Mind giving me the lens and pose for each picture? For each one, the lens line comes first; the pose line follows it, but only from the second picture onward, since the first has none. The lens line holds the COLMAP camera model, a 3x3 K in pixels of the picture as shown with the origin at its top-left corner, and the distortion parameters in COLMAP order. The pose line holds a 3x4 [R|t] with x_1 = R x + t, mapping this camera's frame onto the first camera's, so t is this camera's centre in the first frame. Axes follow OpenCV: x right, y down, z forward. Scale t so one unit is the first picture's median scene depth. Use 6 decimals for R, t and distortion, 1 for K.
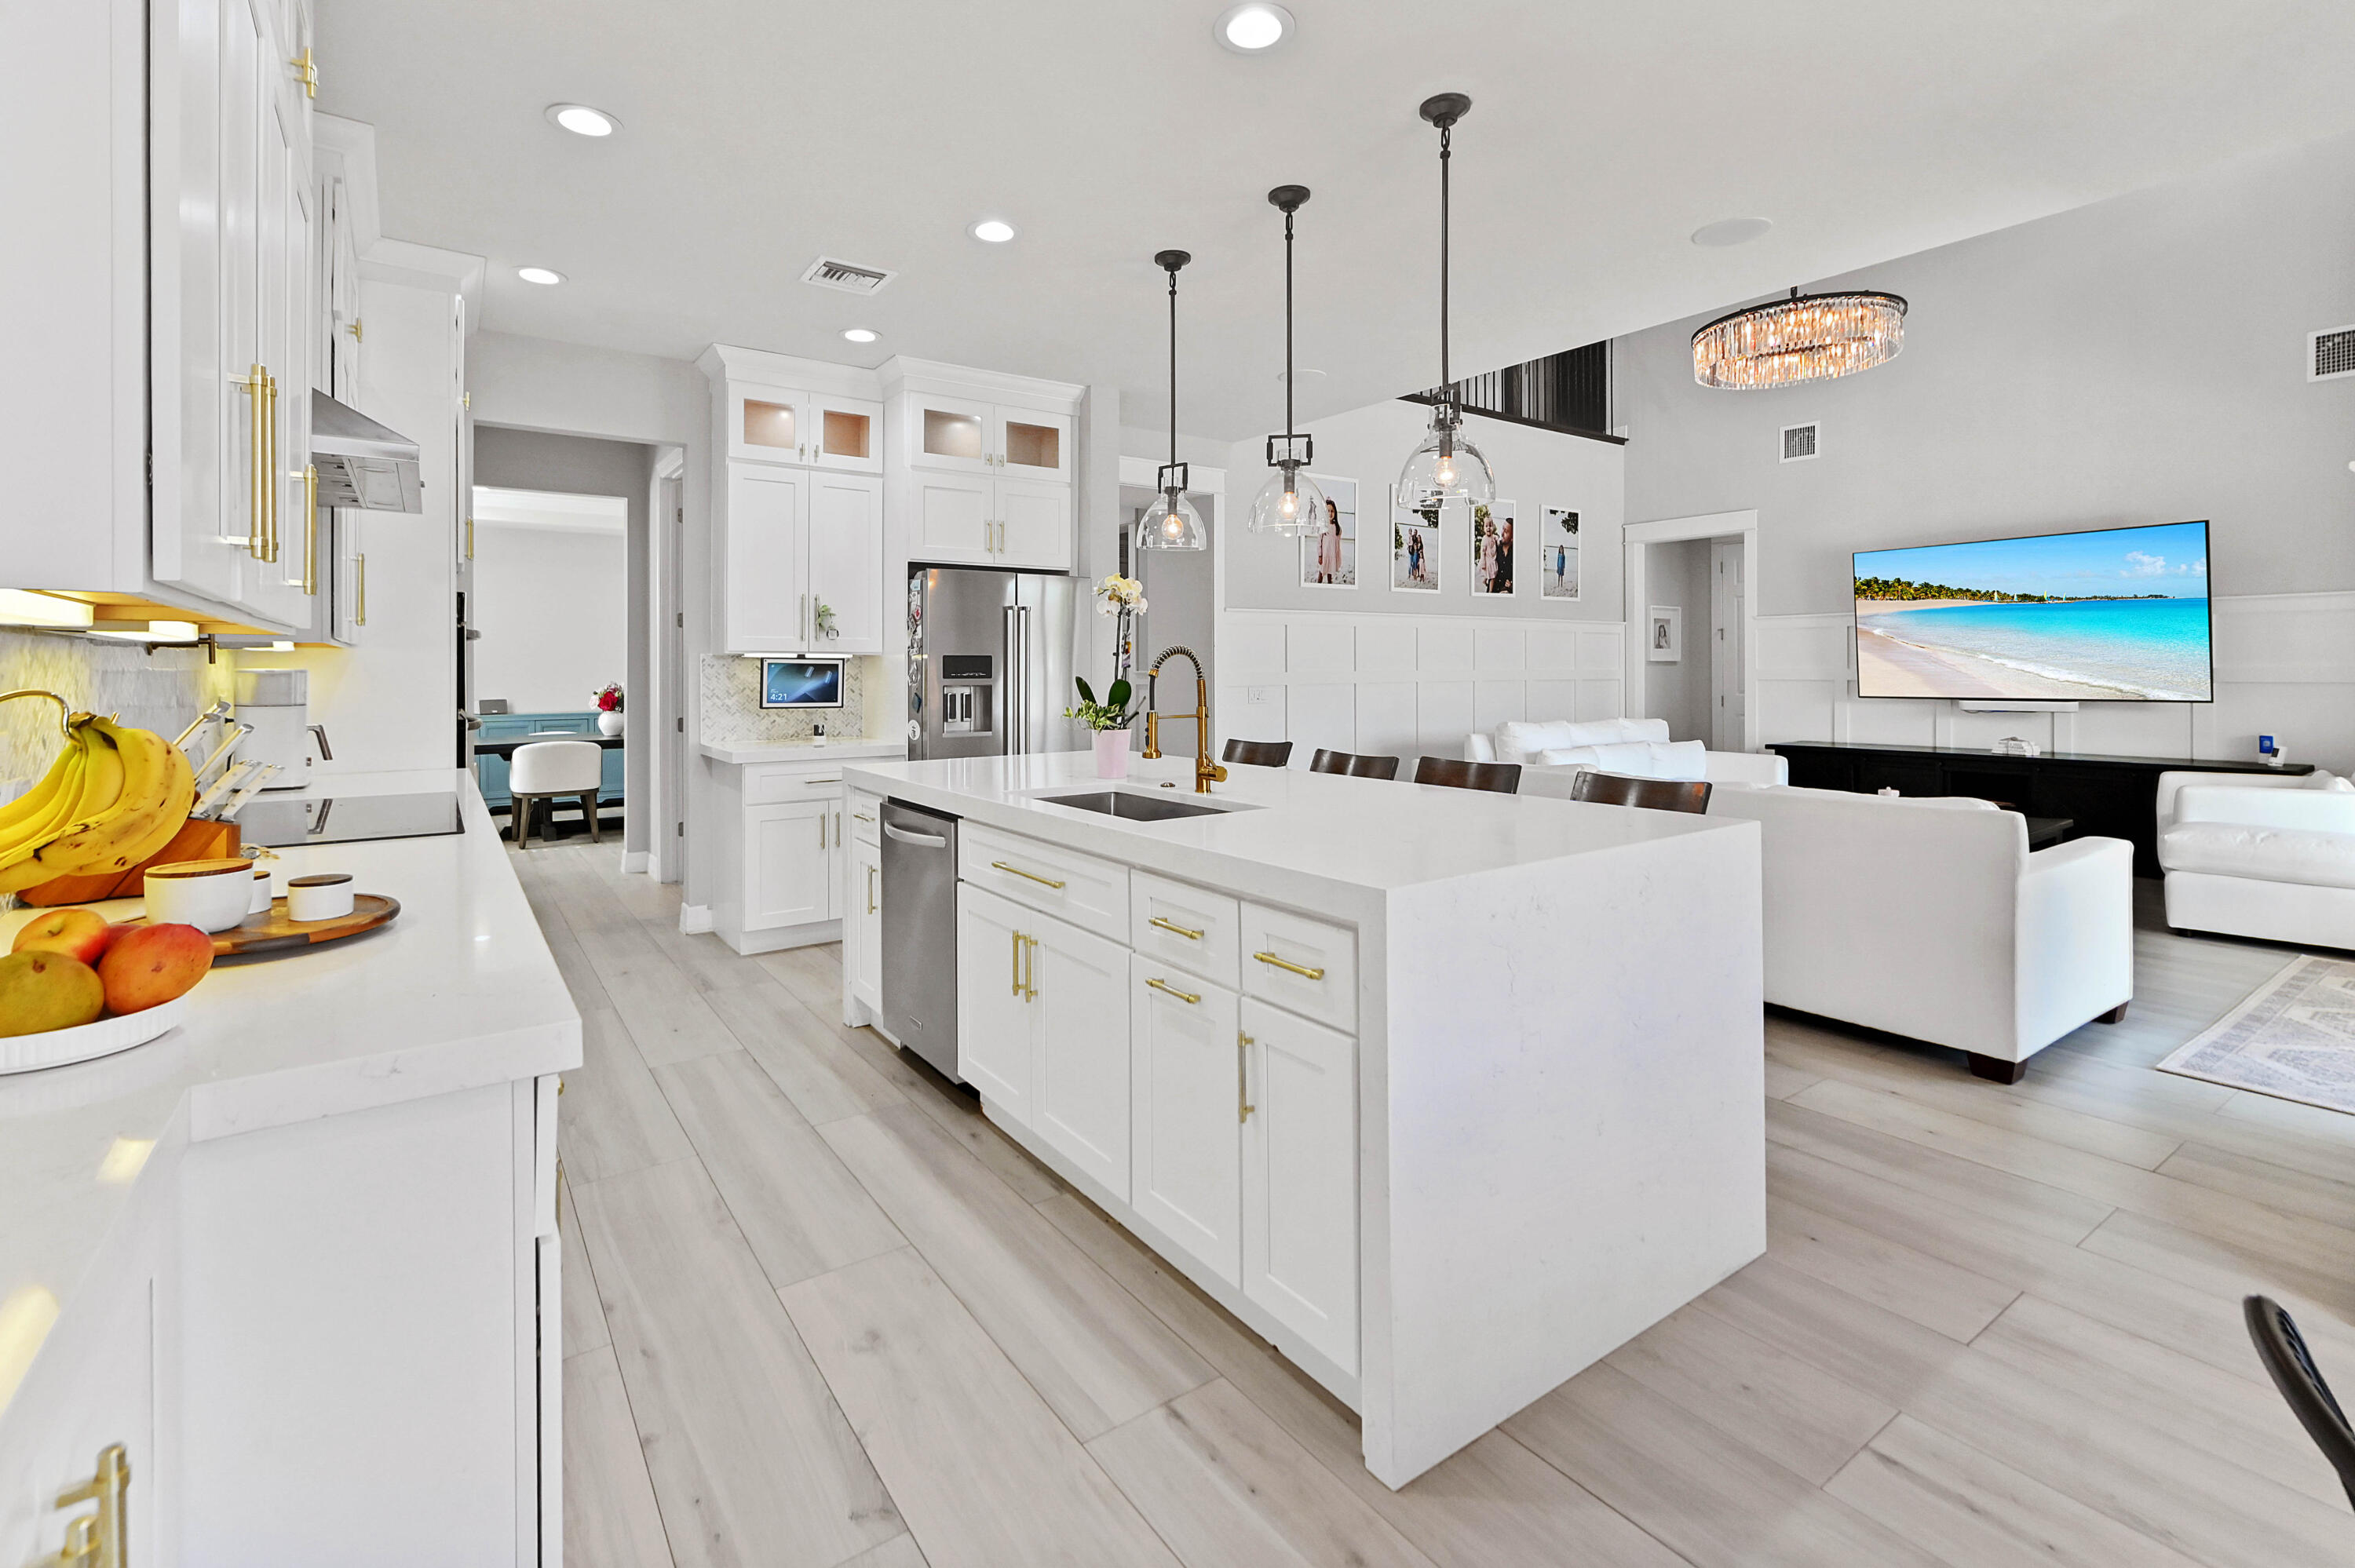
lens RADIAL K [[1054.8, 0, 1131.3], [0, 1054.8, 635.1], [0, 0, 1]] dist [-0.003796, -0.000331]
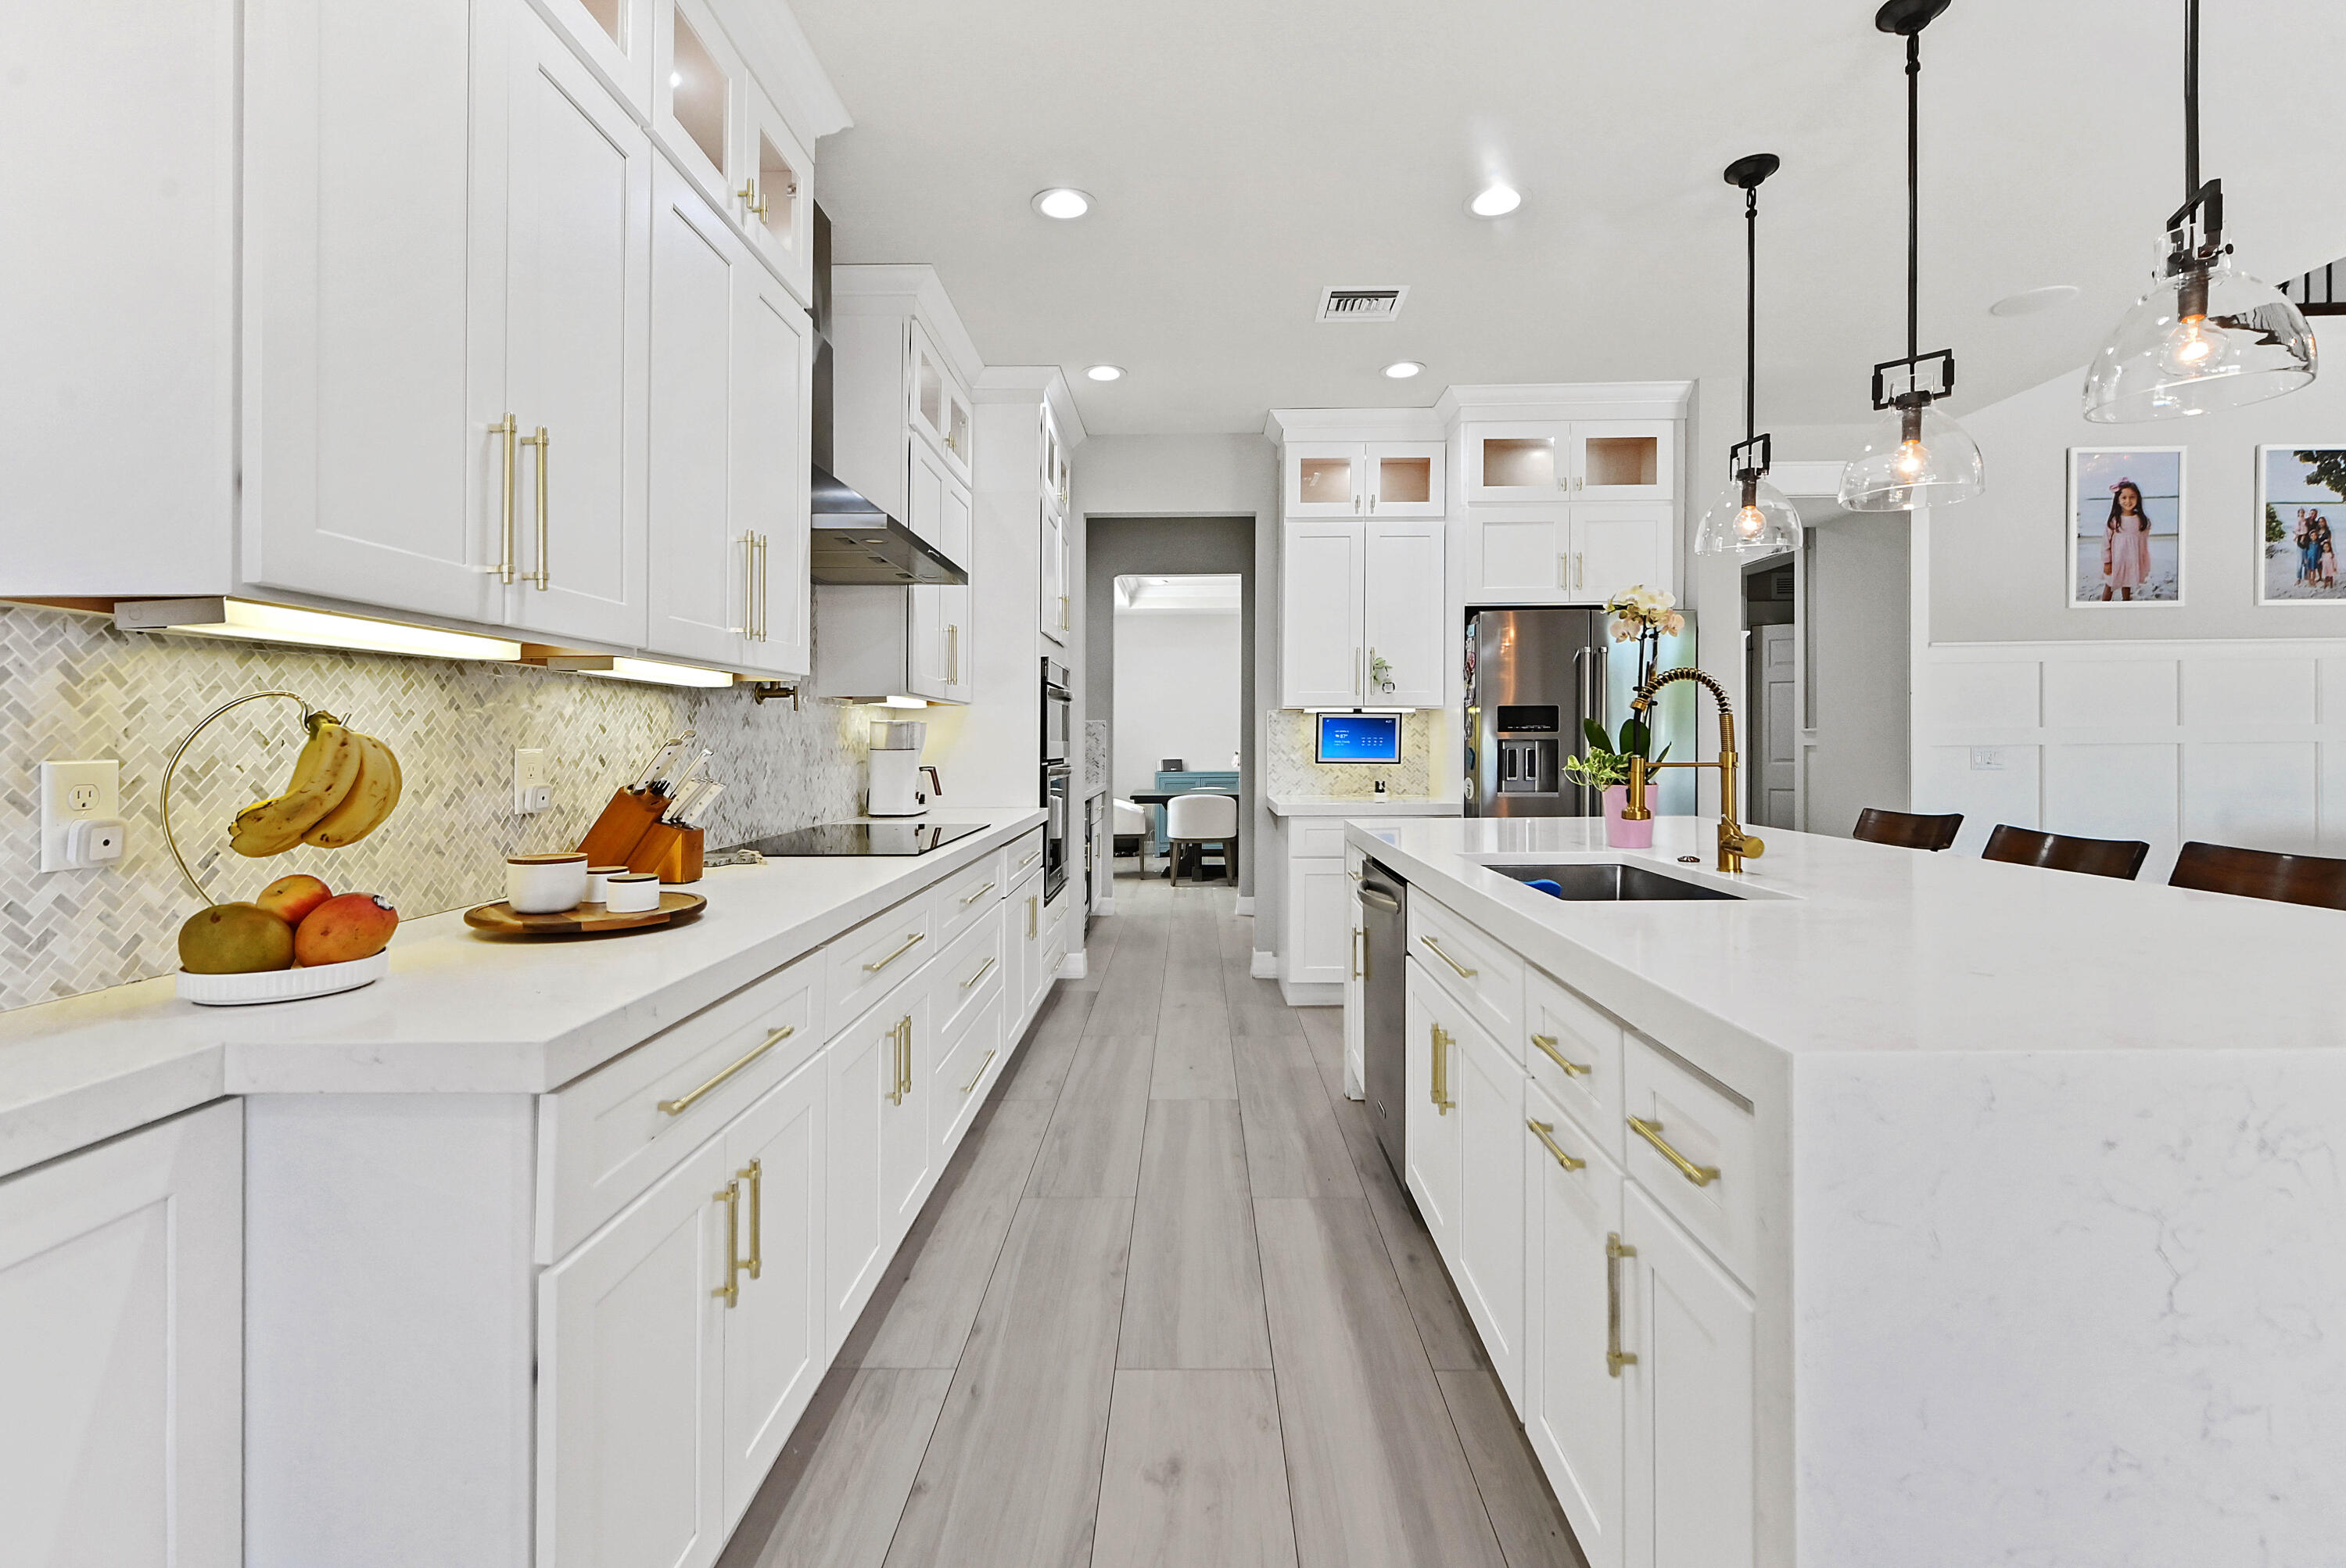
lens RADIAL K [[1014.3, 0, 1166.2], [0, 1014.3, 718.1], [0, 0, 1]] dist [0.000821, -0.000235]
pose [[0.813994, -0.015338, -0.580670, 0.084290], [0.021232, 0.999769, 0.003355, 0.018405], [0.580485, -0.015060, 0.814132, 0.116701]]
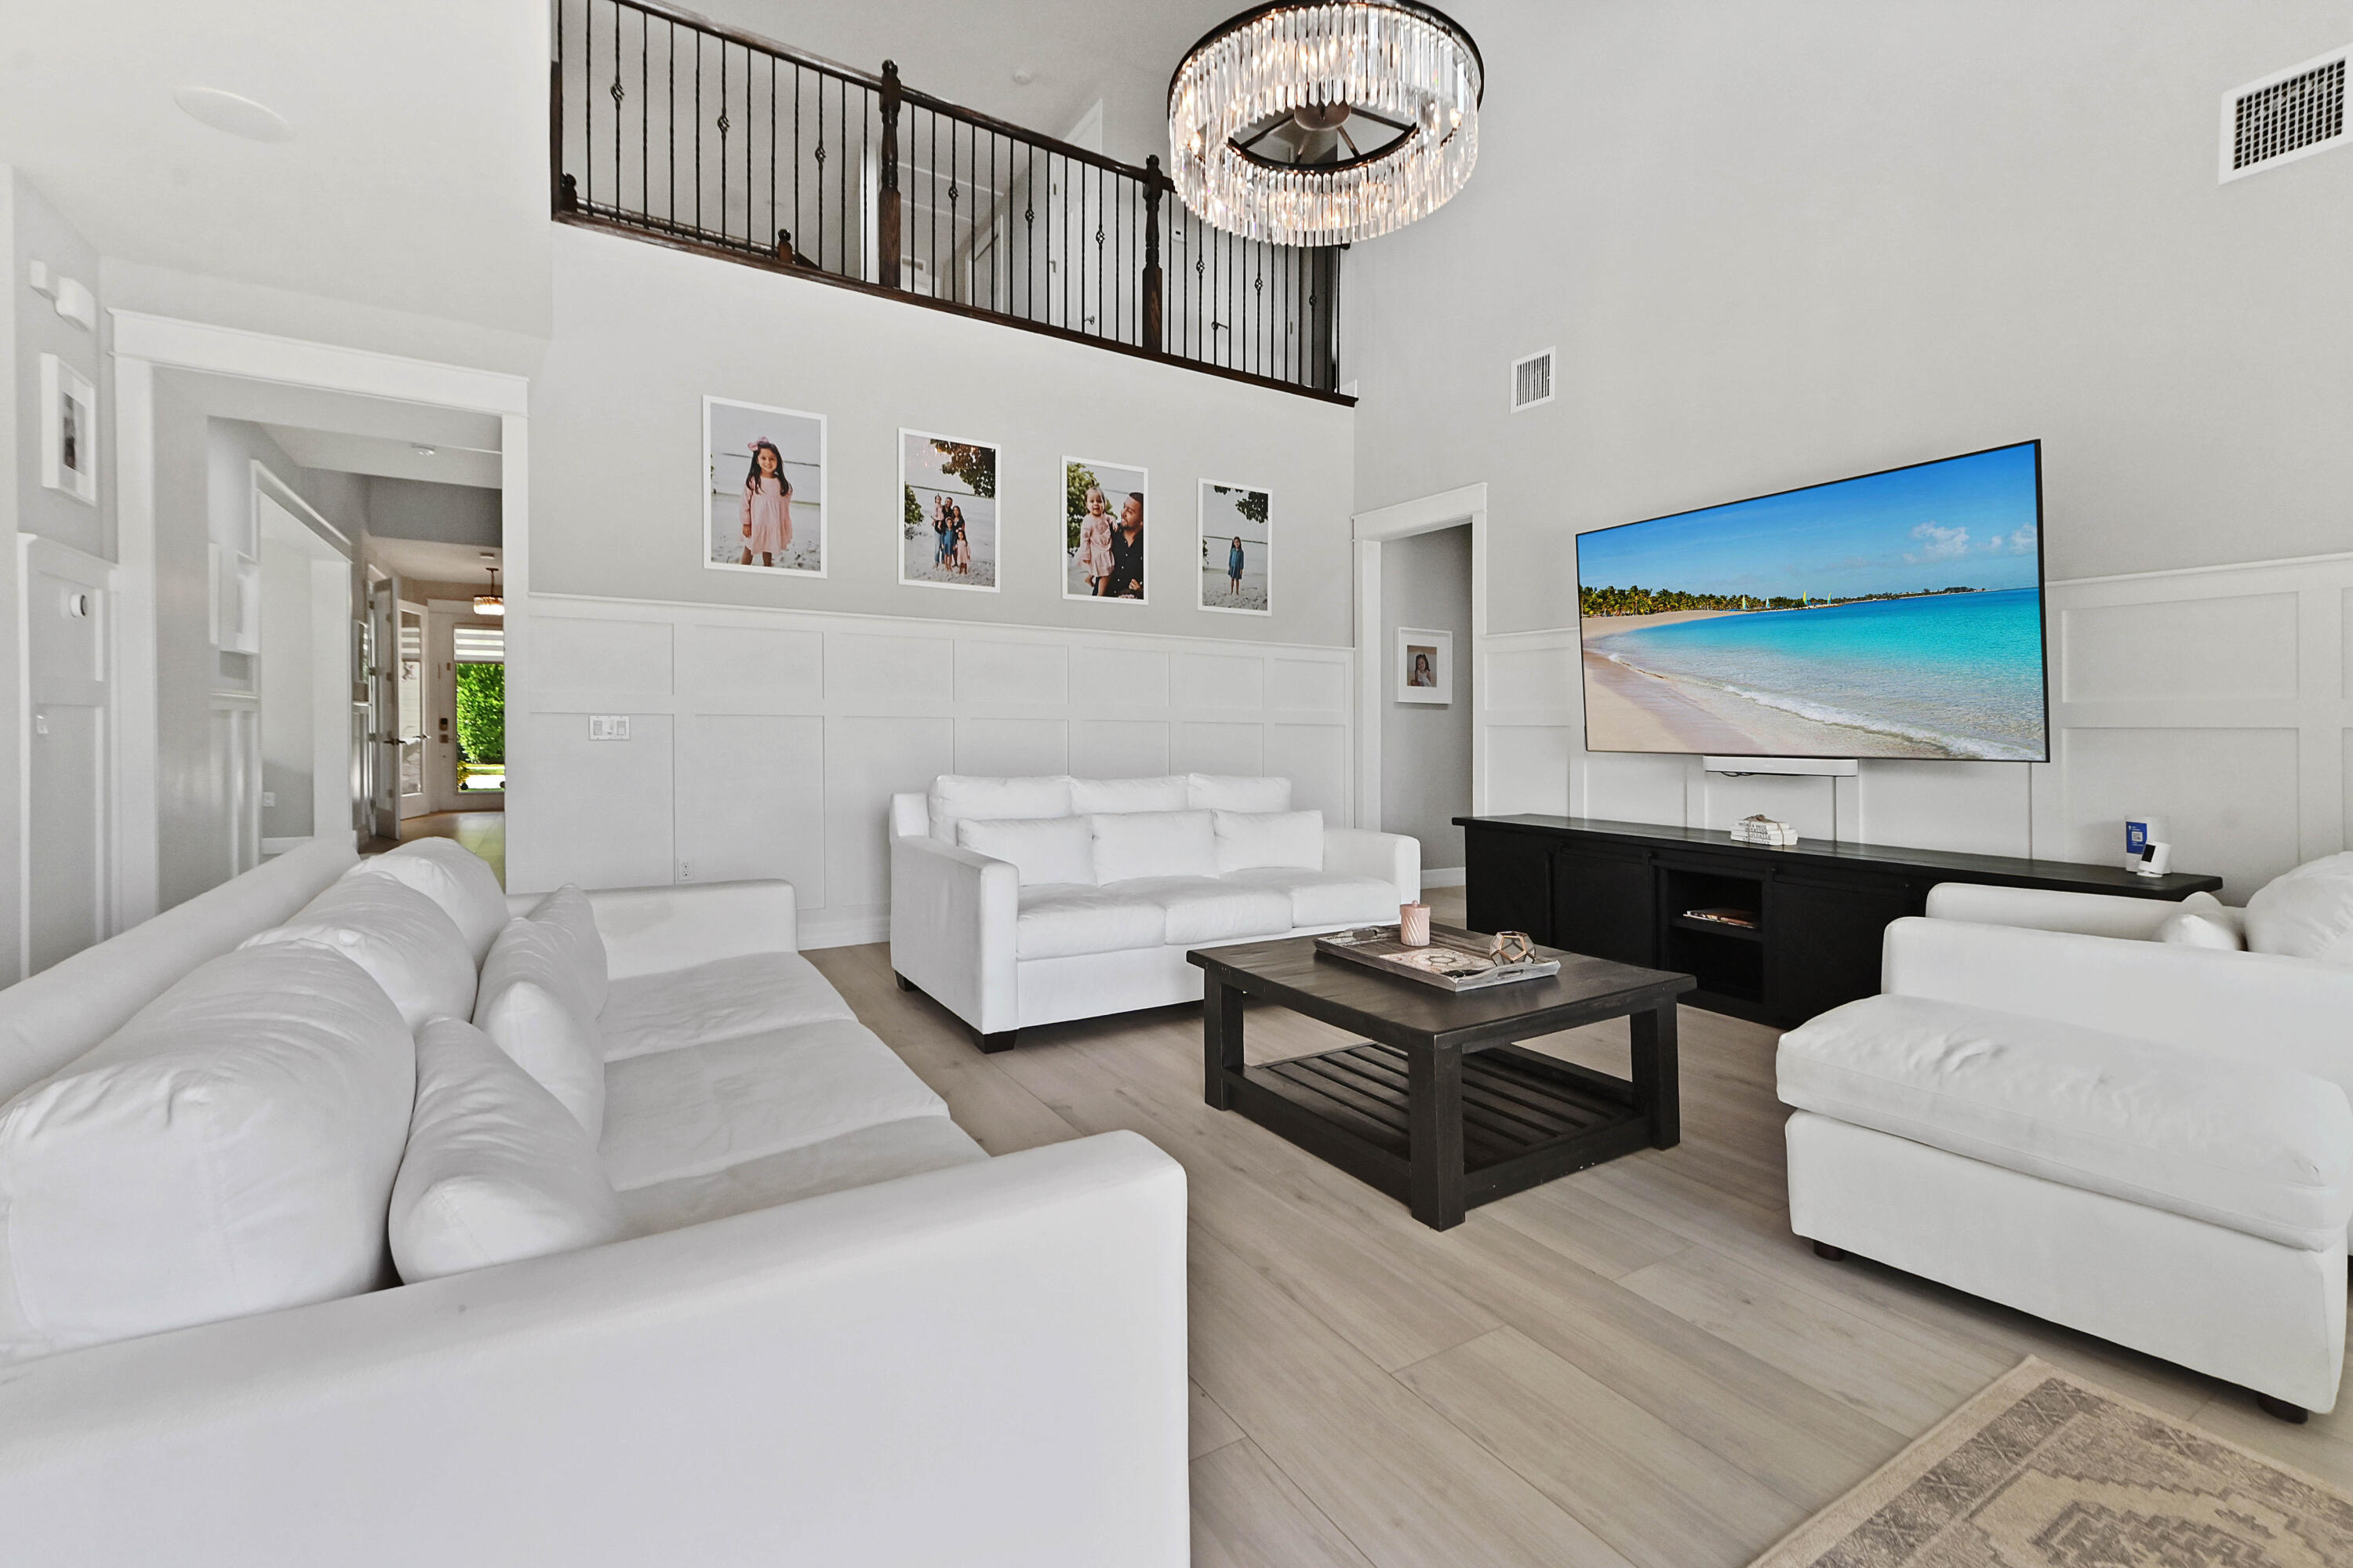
lens RADIAL K [[1021.9, 0, 1182.3], [0, 1021.9, 725.6], [0, 0, 1]] dist [0.001014, 0.000494]
pose [[0.999169, 0.016656, -0.037205, 0.693460], [-0.015631, 0.999495, 0.027680, 0.043756], [0.037647, -0.027076, 0.998924, 0.512839]]
